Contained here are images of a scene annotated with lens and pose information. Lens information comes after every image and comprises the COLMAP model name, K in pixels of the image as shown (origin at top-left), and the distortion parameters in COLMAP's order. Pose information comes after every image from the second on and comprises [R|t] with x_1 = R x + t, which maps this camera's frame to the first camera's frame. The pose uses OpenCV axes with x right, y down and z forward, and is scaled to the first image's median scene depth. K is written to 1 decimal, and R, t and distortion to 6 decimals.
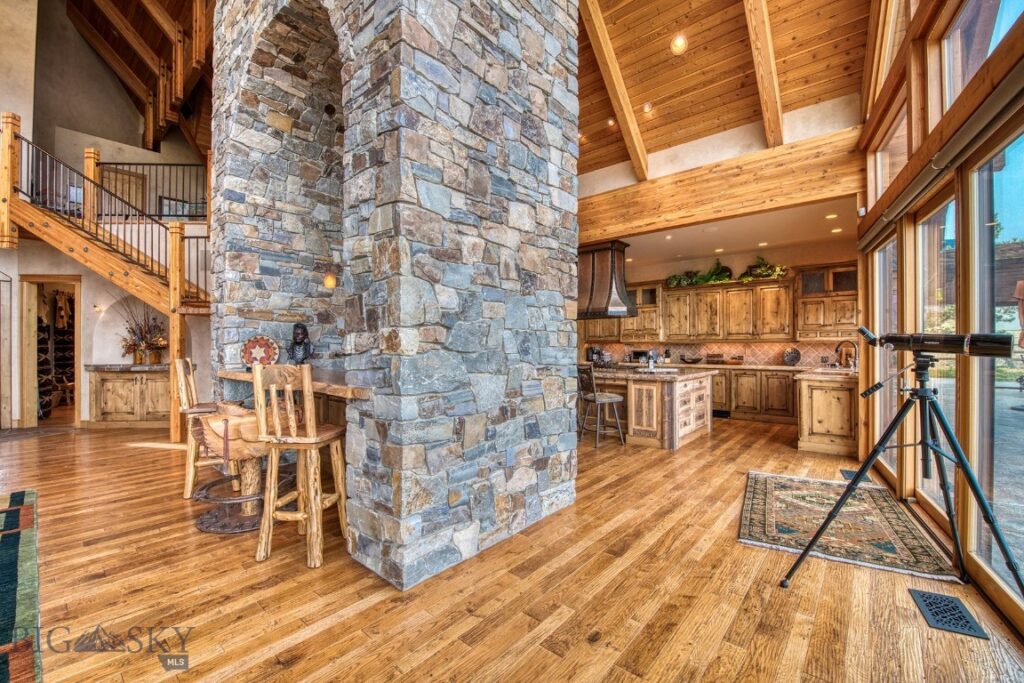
lens RADIAL K [[418.0, 0, 512.0], [0, 418.0, 341.5], [0, 0, 1]] dist [-0.008312, -0.000248]
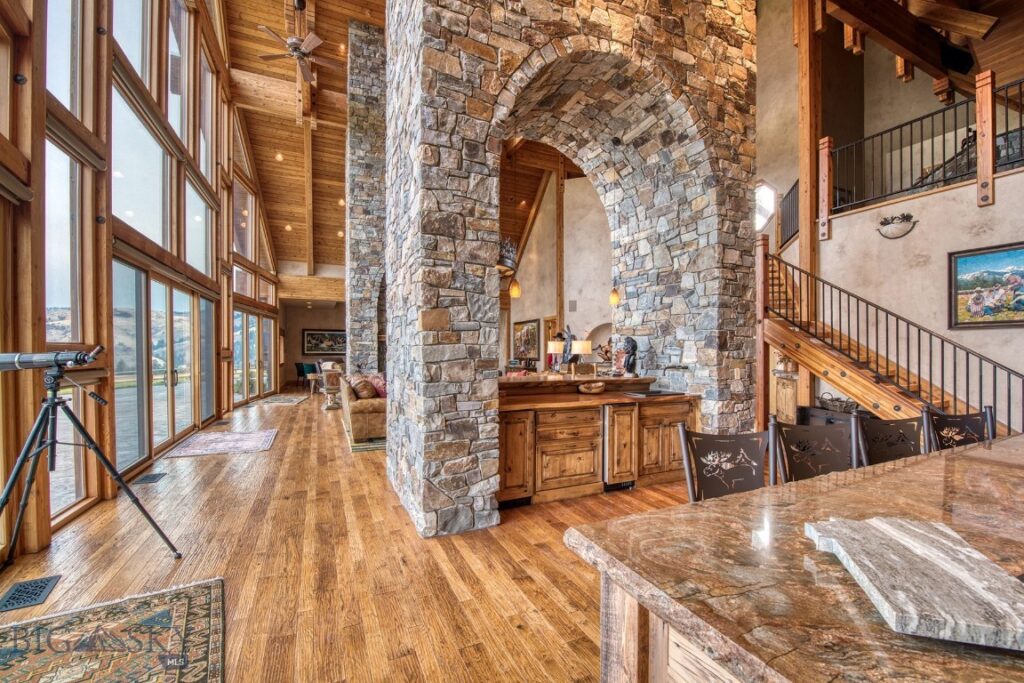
lens RADIAL K [[428.5, 0, 515.3], [0, 428.5, 353.5], [0, 0, 1]] dist [-0.000414, -0.000334]
pose [[-0.407827, 0.009764, -0.913007, 1.056711], [0.003369, 0.999952, 0.009188, -0.017372], [0.913053, 0.000671, -0.407841, 1.832684]]
